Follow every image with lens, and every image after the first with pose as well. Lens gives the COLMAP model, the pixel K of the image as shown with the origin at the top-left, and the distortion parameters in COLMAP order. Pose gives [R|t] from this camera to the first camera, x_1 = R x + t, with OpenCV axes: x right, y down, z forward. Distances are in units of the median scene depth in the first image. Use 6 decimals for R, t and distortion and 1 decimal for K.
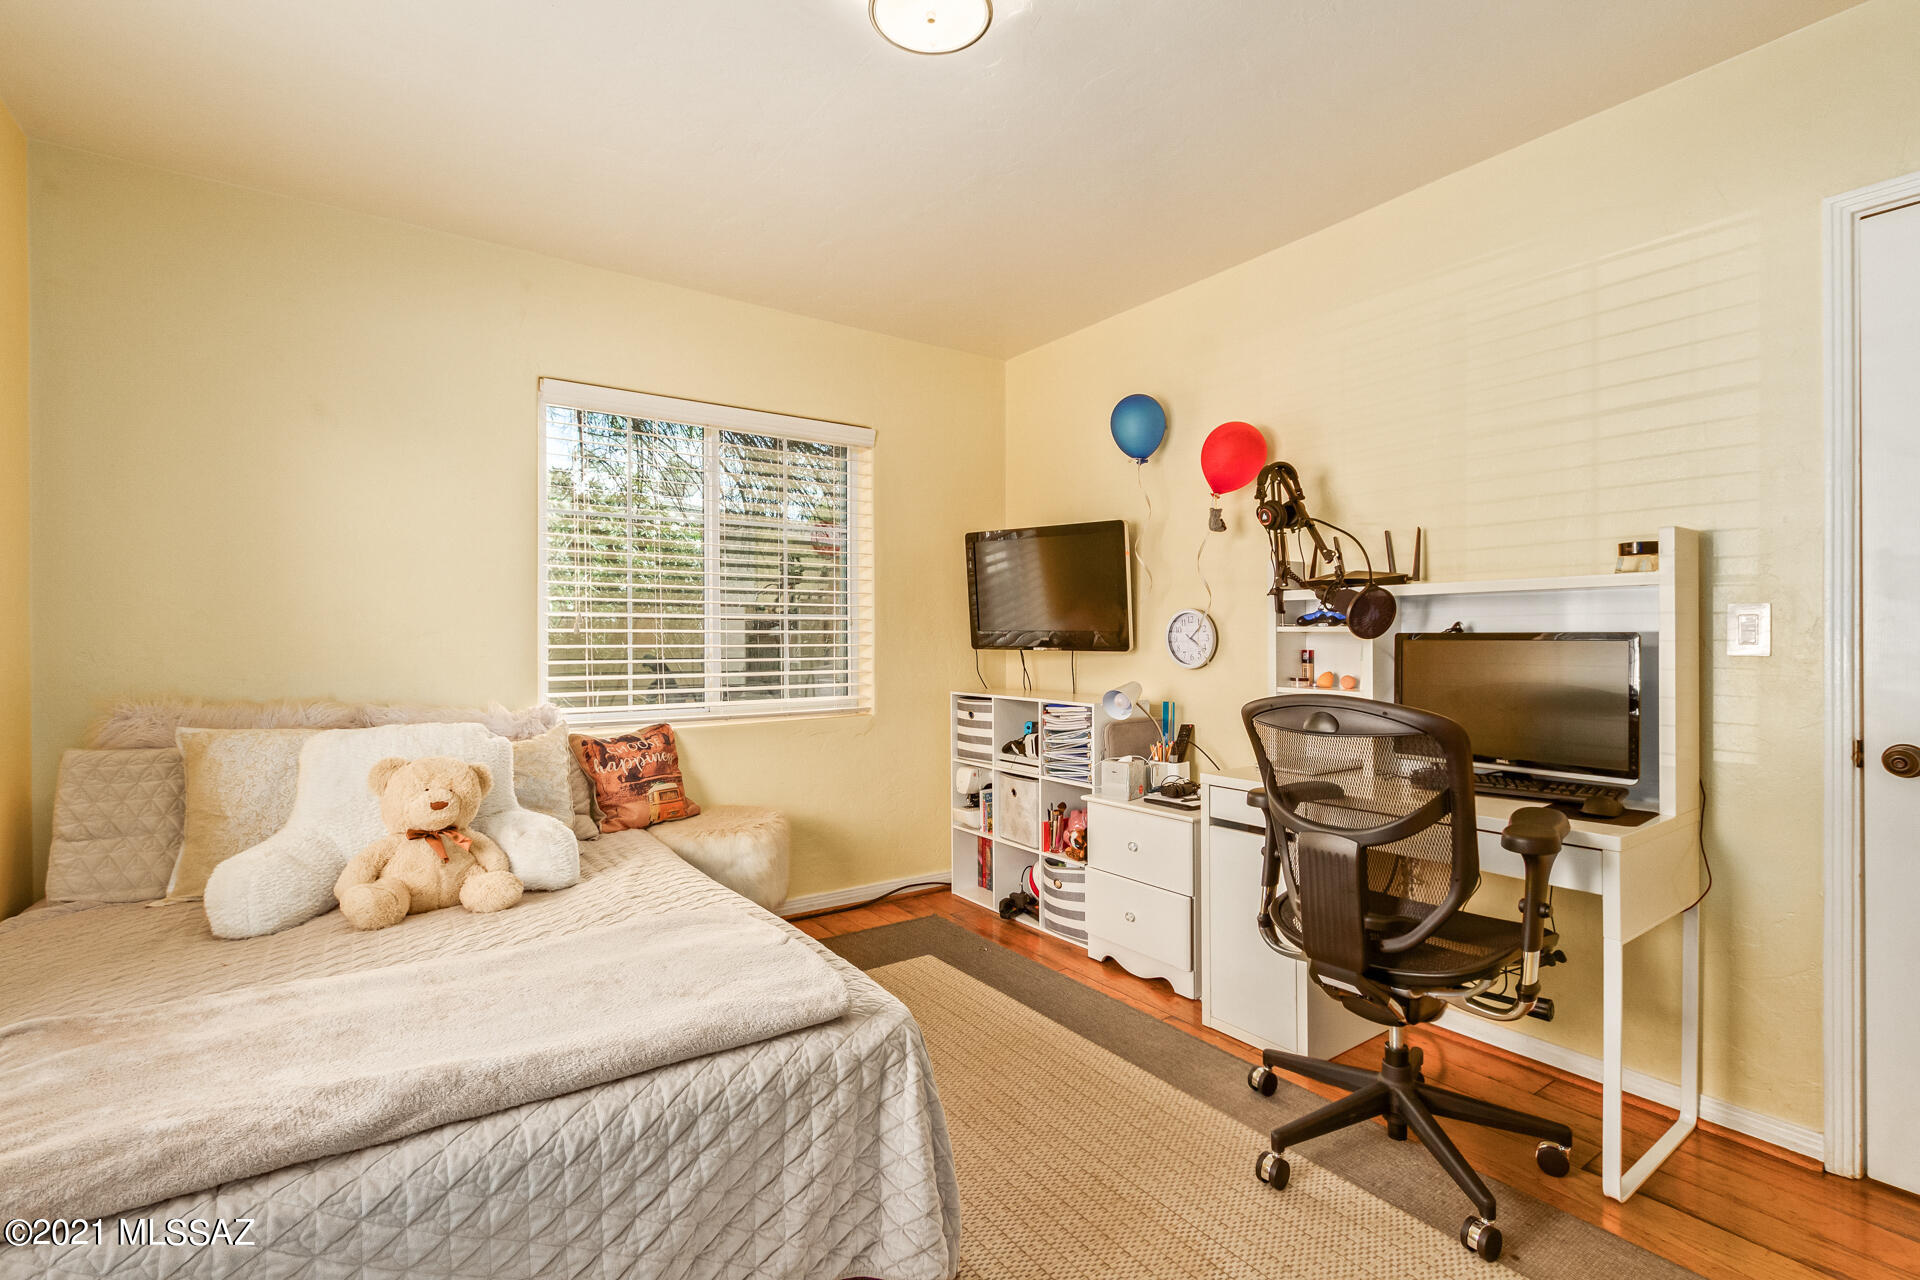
lens RADIAL K [[884.0, 0, 969.2], [0, 884.0, 633.0], [0, 0, 1]] dist [0.010636, -0.000847]
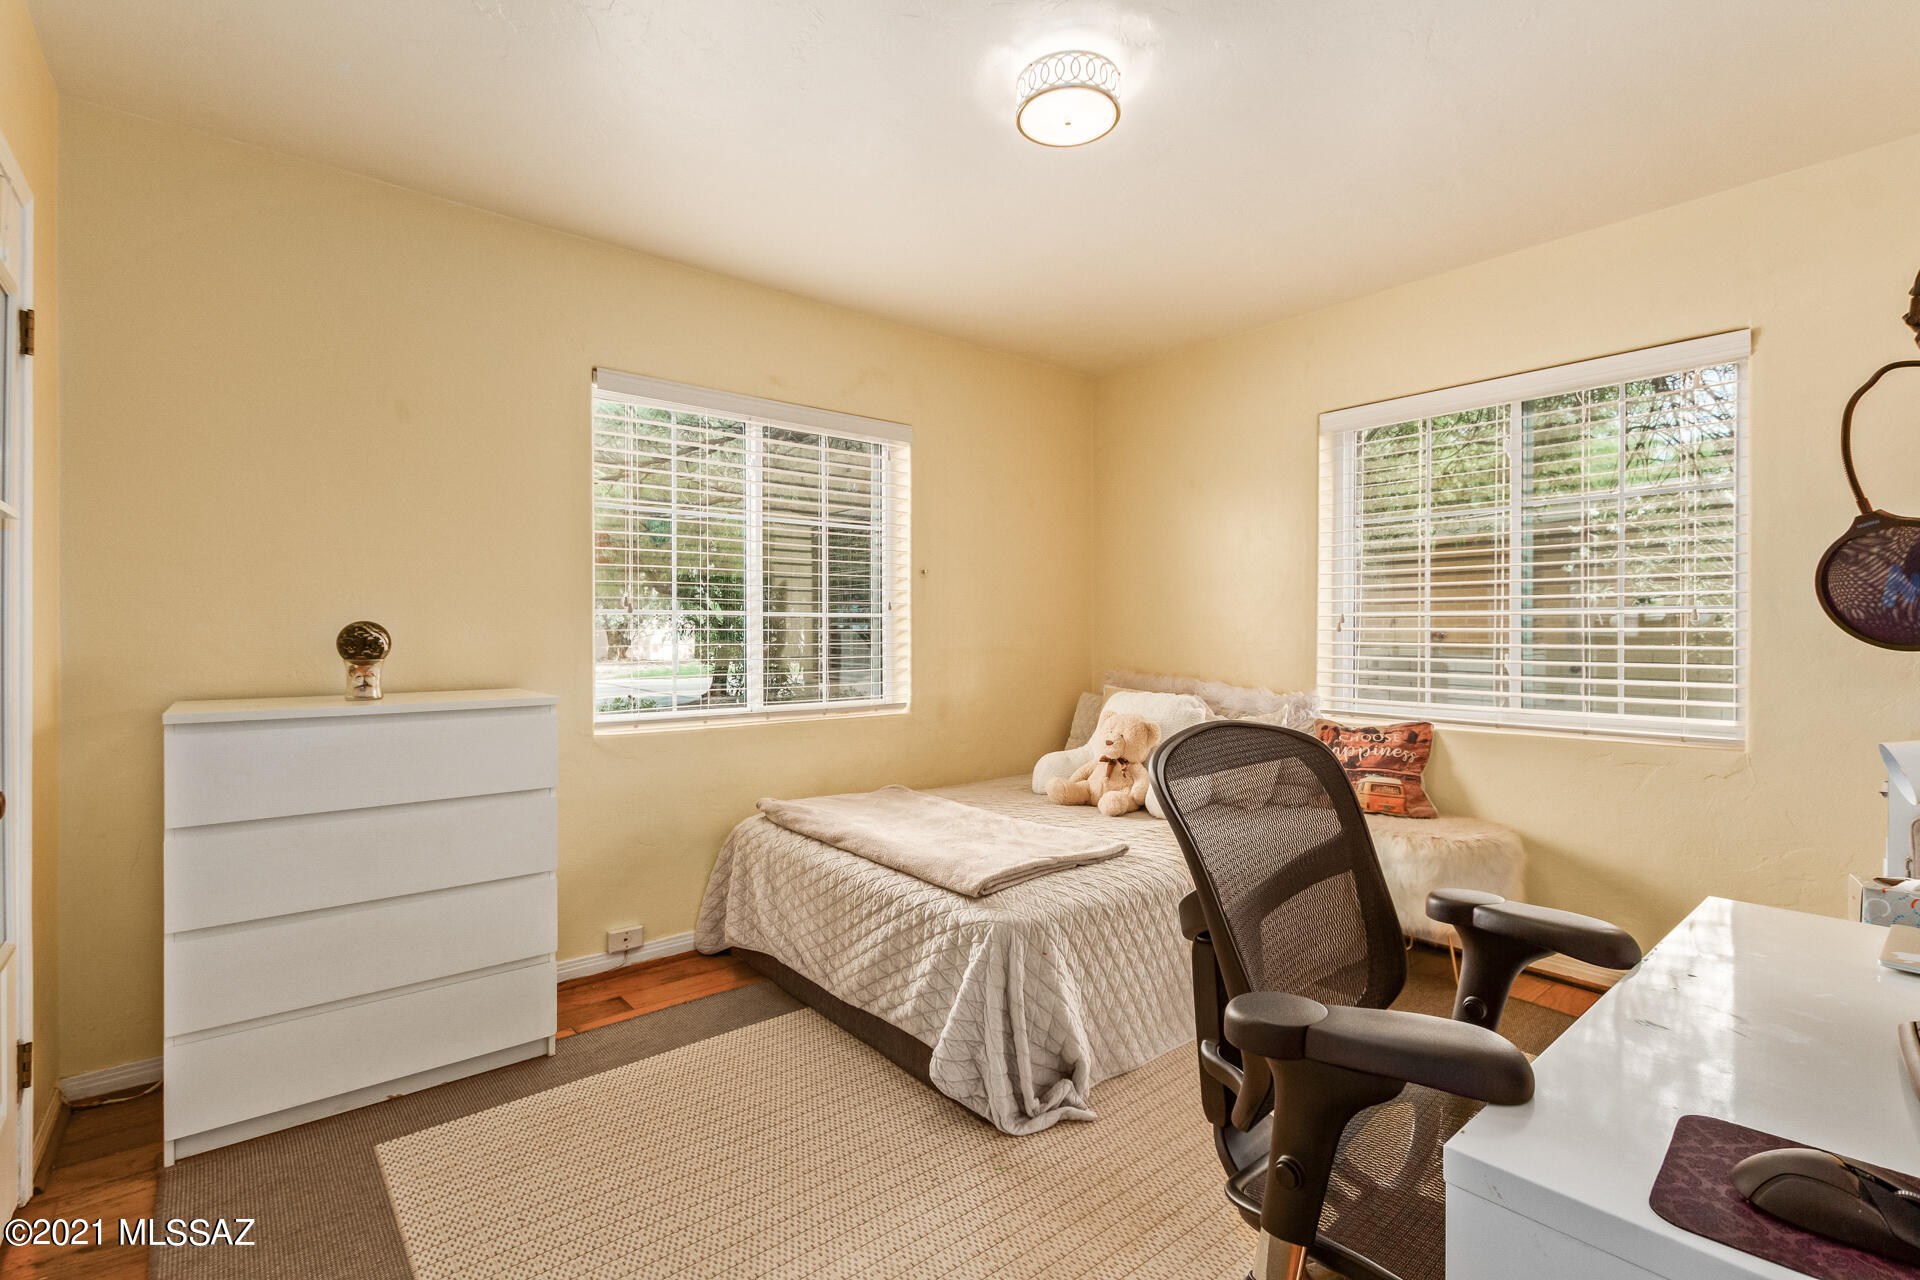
lens RADIAL K [[884.0, 0, 969.2], [0, 884.0, 633.0], [0, 0, 1]] dist [0.010636, -0.000847]
pose [[0.088156, 0.000007, -0.996107, 0.670326], [0.002059, 0.999998, 0.000189, 0.000297], [0.996105, -0.002067, 0.088155, 0.445662]]
